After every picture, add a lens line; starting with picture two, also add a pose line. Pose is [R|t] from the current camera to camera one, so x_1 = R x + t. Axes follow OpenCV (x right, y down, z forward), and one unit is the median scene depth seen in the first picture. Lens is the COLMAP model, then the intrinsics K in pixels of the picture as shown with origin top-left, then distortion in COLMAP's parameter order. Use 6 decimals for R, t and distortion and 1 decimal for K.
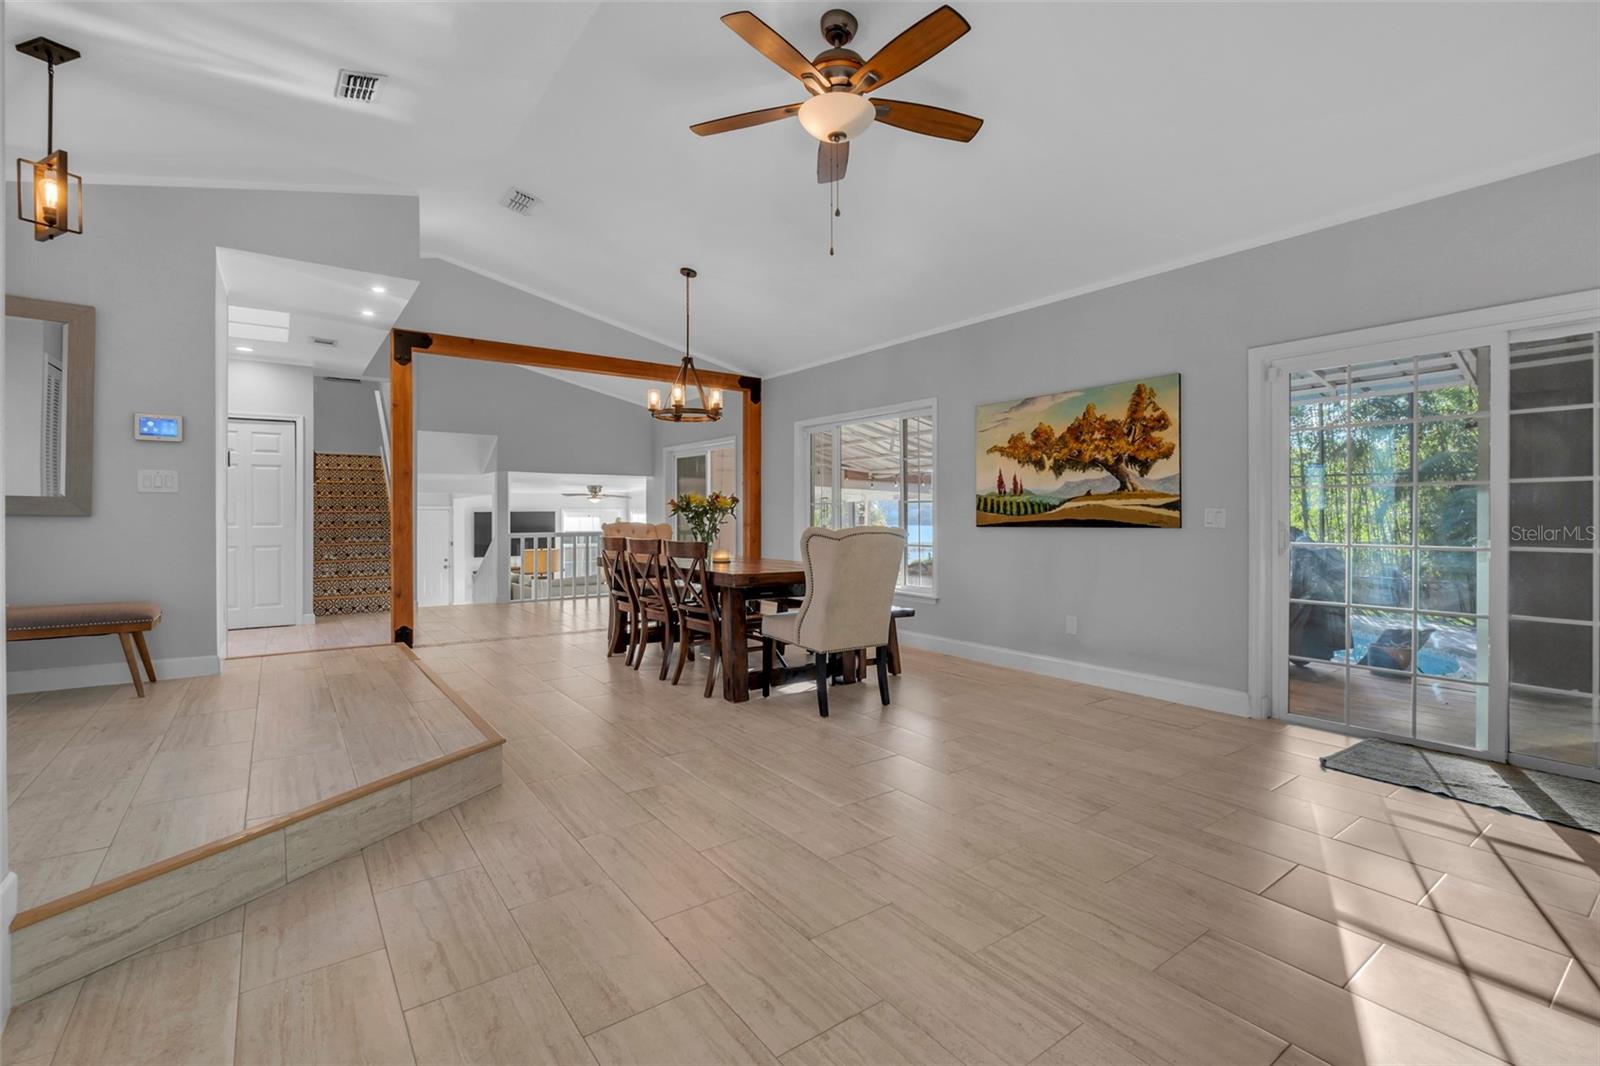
lens RADIAL K [[719.3, 0, 803.3], [0, 719.3, 518.6], [0, 0, 1]] dist [0.000376, -0.000106]
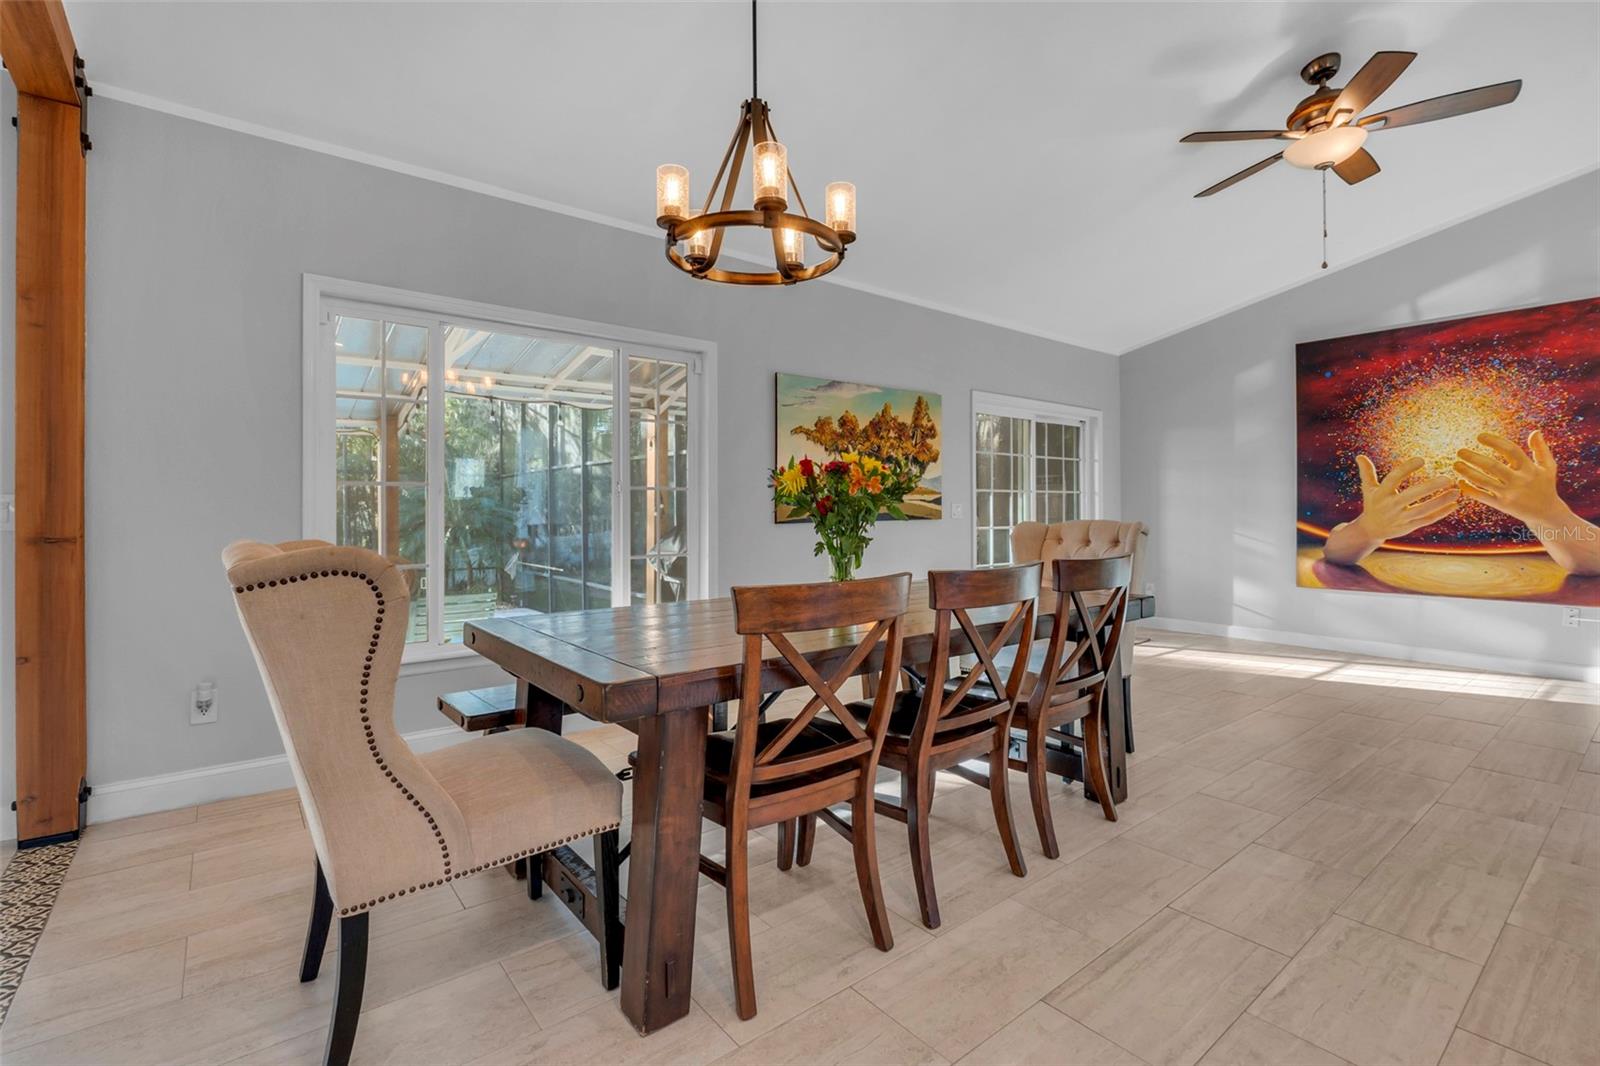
lens RADIAL K [[719.3, 0, 809.2], [0, 719.3, 507.2], [0, 0, 1]] dist [0.000376, -0.000106]
pose [[-0.044027, 0.001687, 0.999029, -0.674090], [0.006280, 0.999979, -0.001412, -0.006601], [-0.999011, 0.006212, -0.044037, 1.209256]]
